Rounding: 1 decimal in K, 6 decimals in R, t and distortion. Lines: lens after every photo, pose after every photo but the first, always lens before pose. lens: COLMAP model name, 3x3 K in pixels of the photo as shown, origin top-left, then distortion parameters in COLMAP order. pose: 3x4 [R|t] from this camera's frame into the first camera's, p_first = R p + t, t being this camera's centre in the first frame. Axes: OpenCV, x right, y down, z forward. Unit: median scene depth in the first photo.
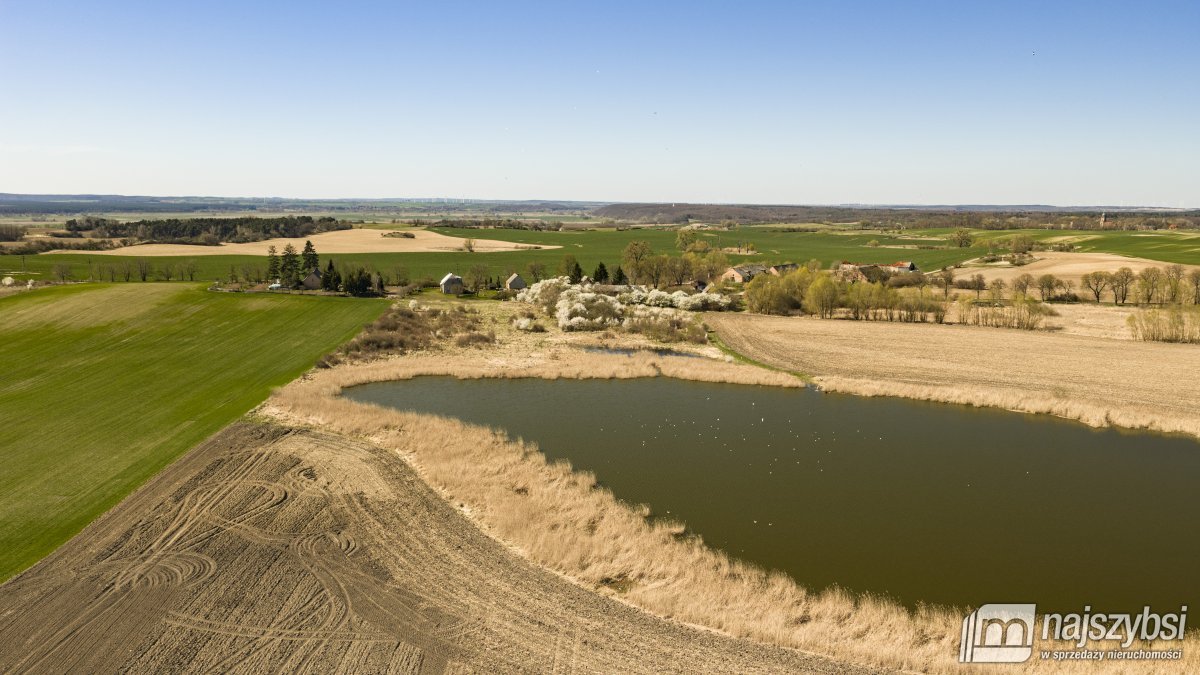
lens RADIAL K [[992.6, 0, 601.7], [0, 992.6, 336.6], [0, 0, 1]] dist [0.023132, -0.046024]
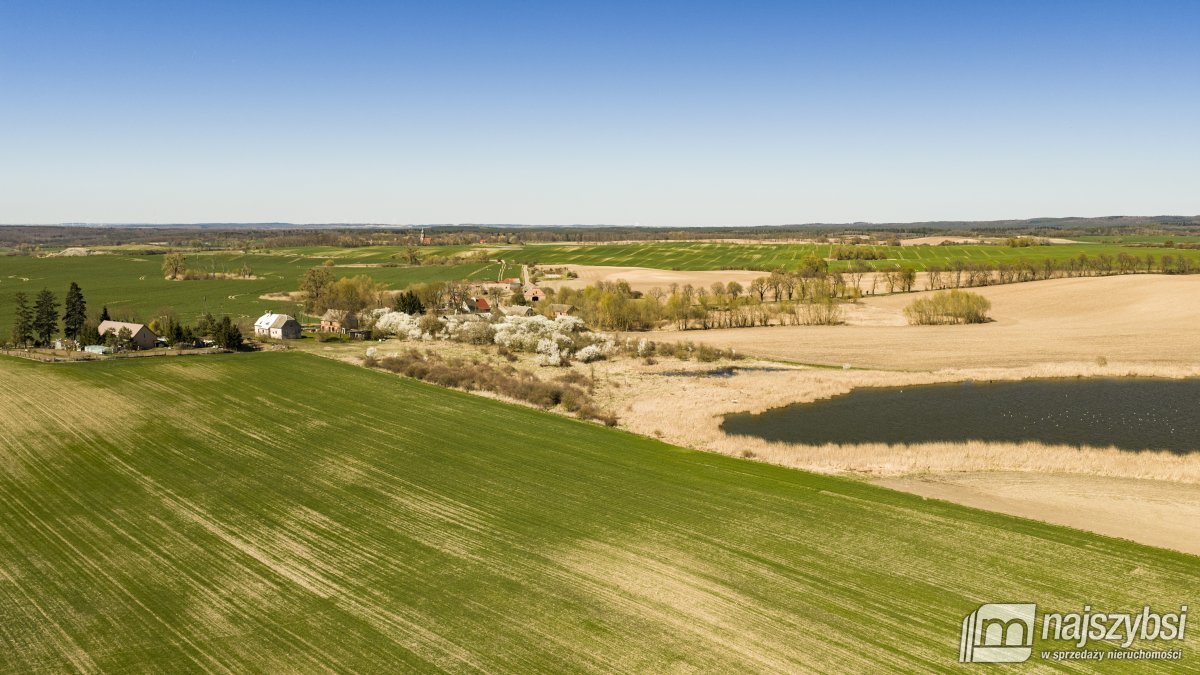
lens RADIAL K [[992.6, 0, 602.9], [0, 992.6, 339.5], [0, 0, 1]] dist [0.023132, -0.046024]
pose [[0.739074, -0.086156, 0.668092, -0.475119], [0.096104, 0.995128, 0.022015, -0.034102], [-0.666733, 0.047935, 0.743753, 0.215884]]
